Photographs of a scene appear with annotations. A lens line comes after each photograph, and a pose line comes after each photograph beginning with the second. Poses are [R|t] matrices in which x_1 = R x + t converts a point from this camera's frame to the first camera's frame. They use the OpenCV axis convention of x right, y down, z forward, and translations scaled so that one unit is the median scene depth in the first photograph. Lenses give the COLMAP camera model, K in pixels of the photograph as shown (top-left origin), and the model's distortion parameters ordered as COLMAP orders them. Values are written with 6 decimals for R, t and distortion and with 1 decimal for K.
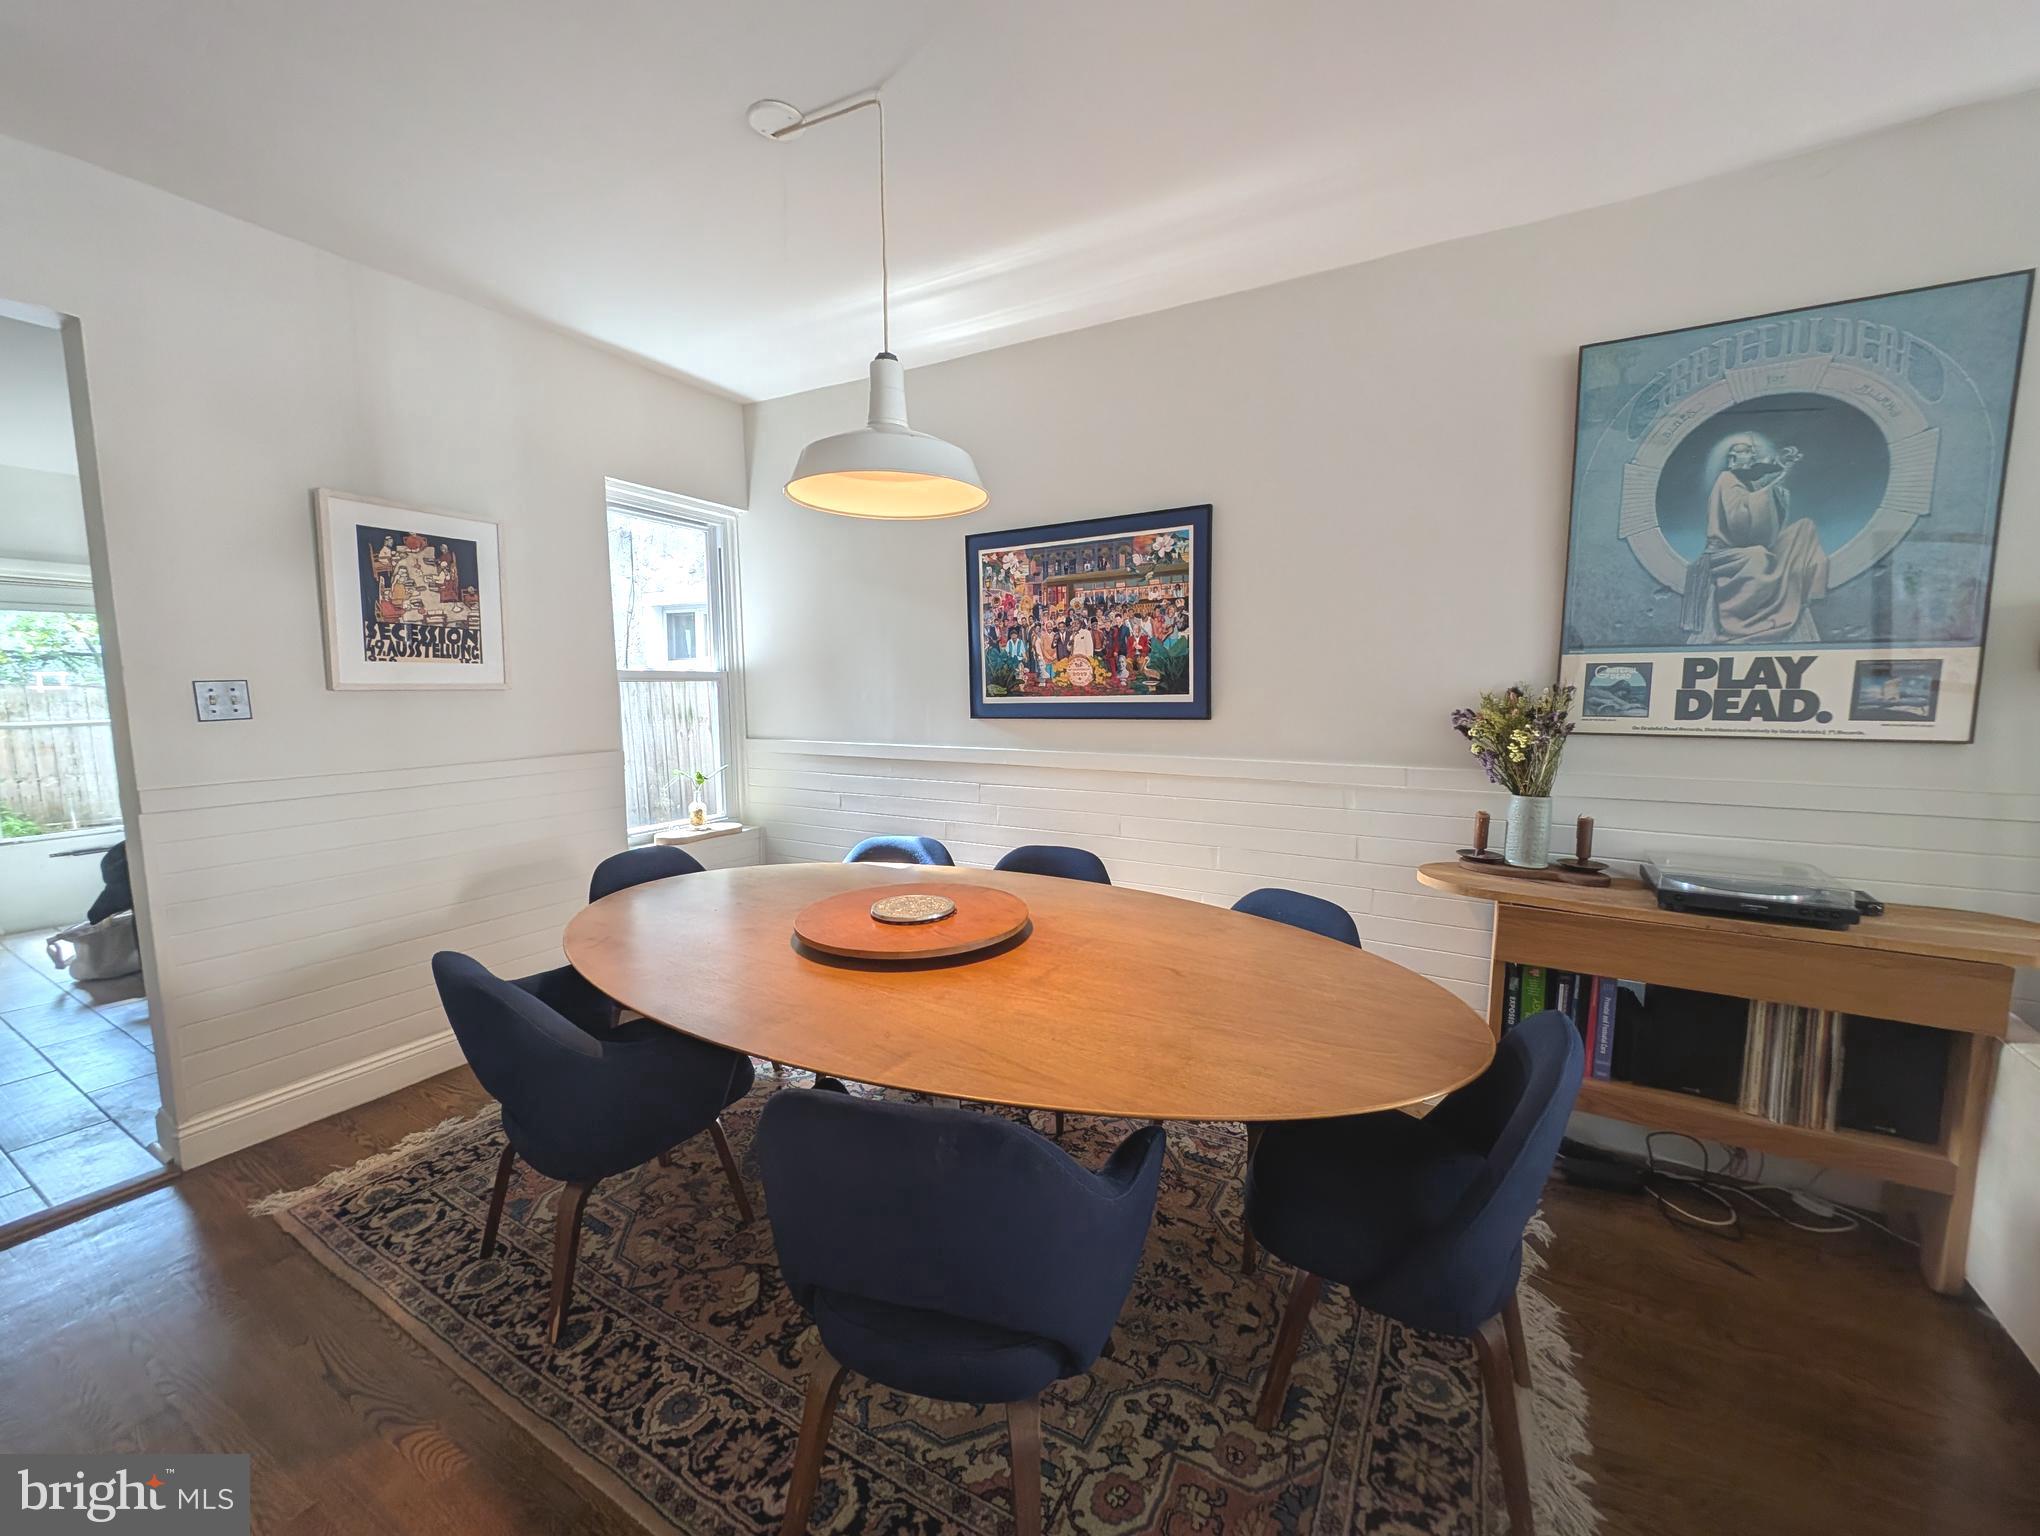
lens RADIAL K [[766.6, 0, 1014.8], [0, 766.6, 768.9], [0, 0, 1]] dist [0.007552, -0.002988]
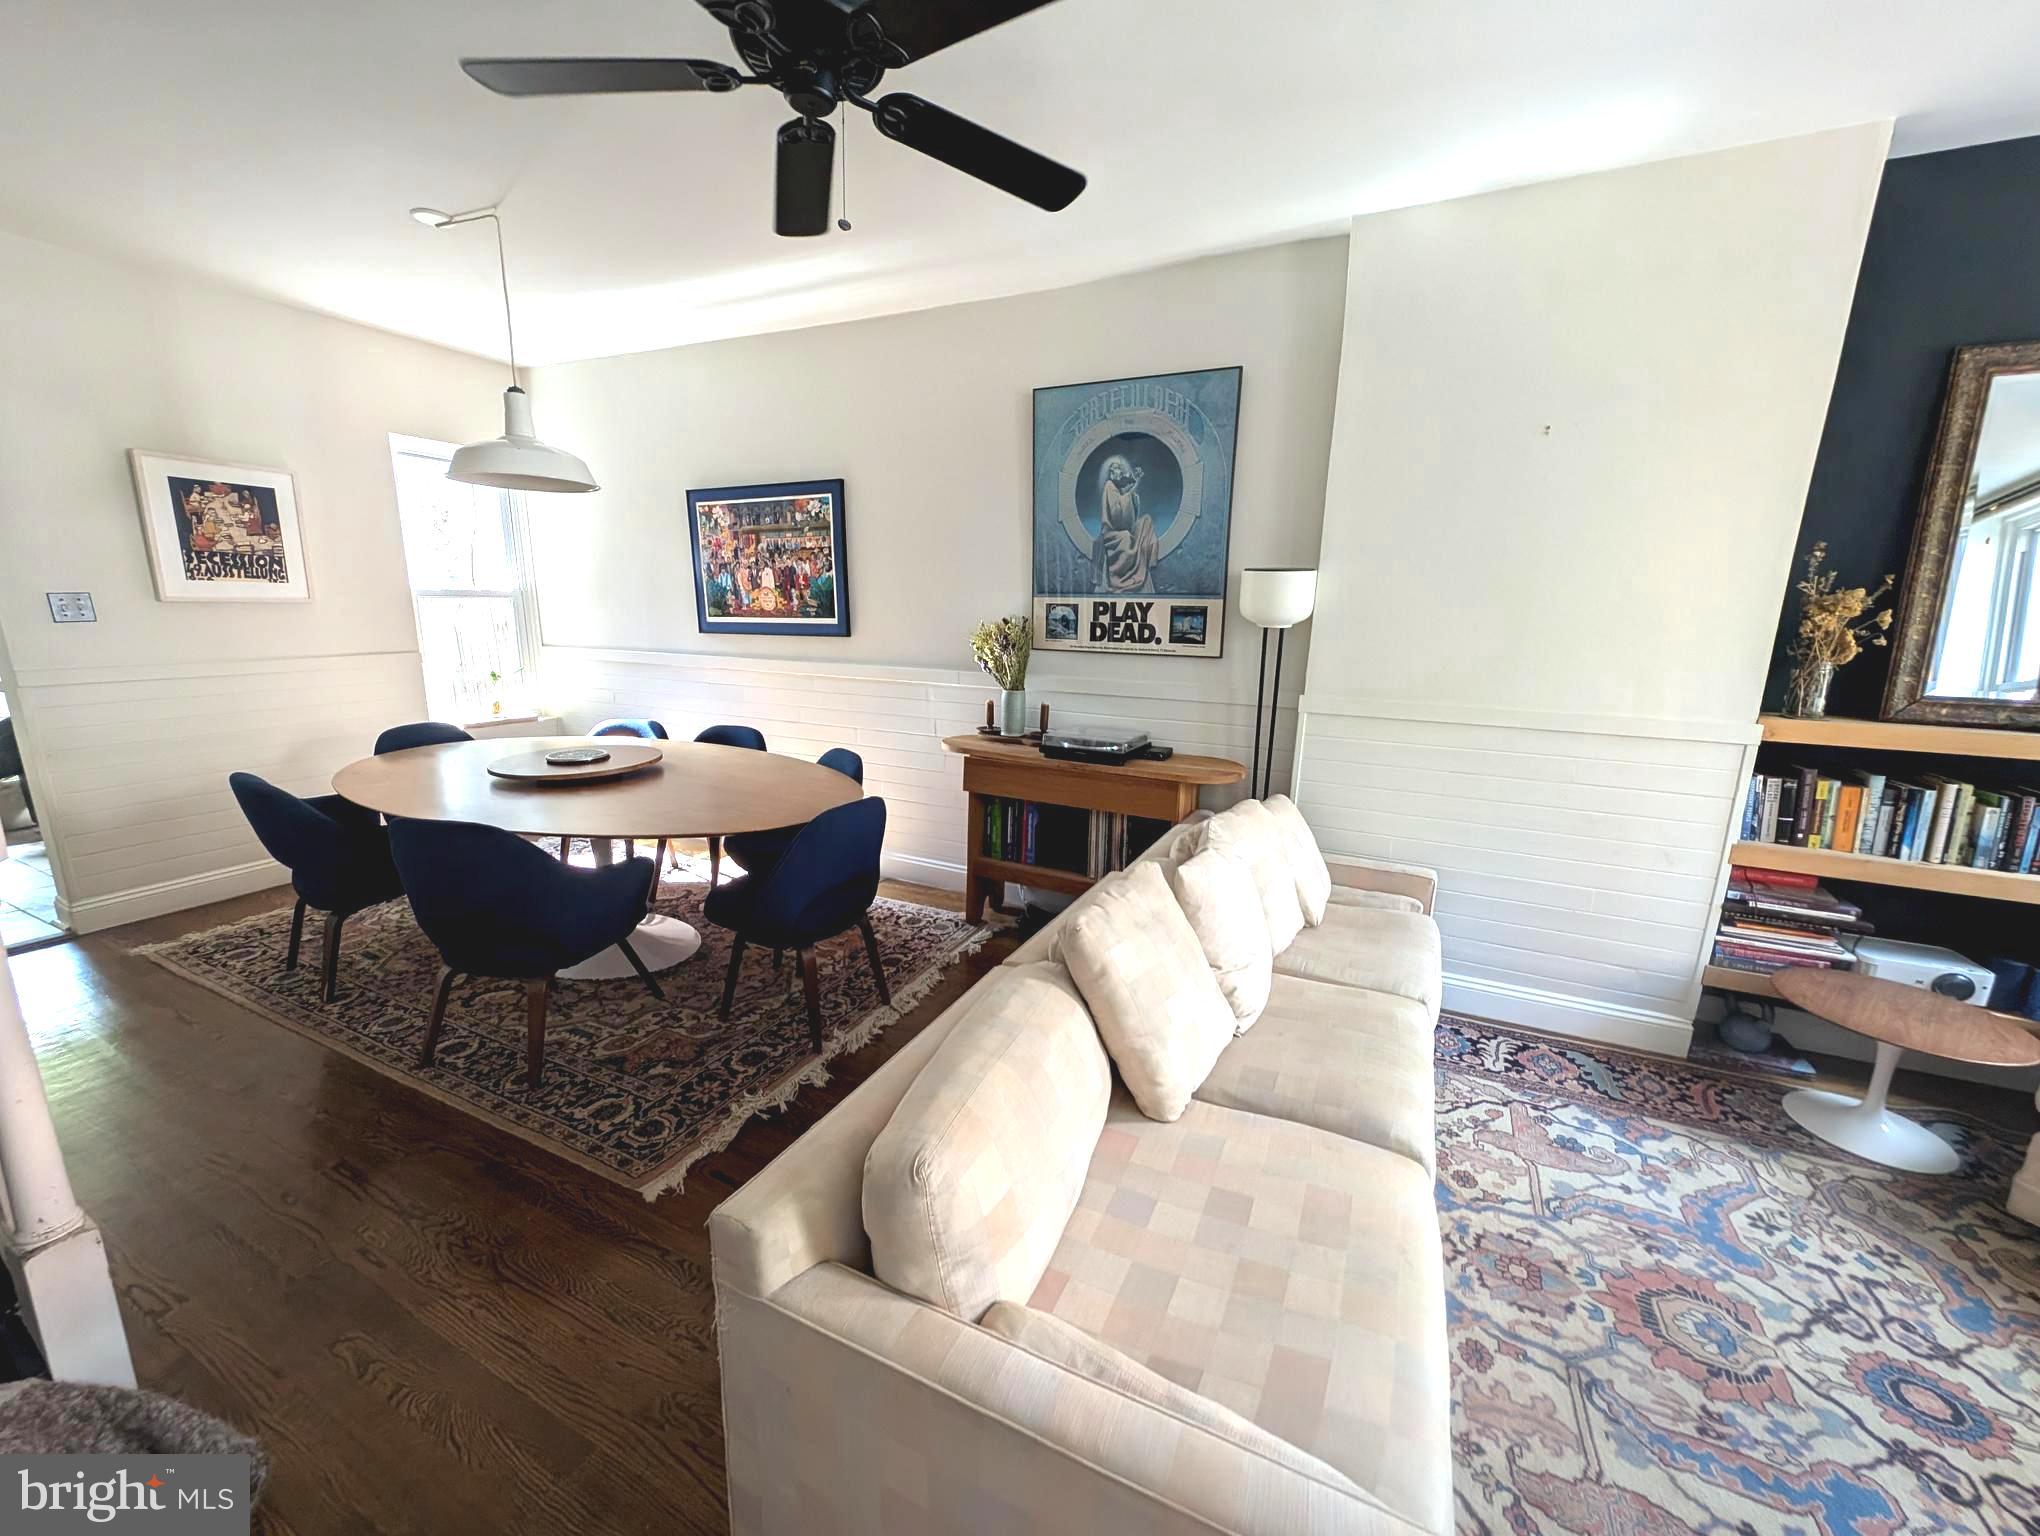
lens RADIAL K [[766.6, 0, 1021.2], [0, 766.6, 767.8], [0, 0, 1]] dist [0.007552, -0.002988]
pose [[0.997561, 0.008270, 0.069310, 0.590288], [-0.014966, 0.995205, 0.096664, 0.040671], [-0.068178, -0.097466, 0.992901, -0.533665]]
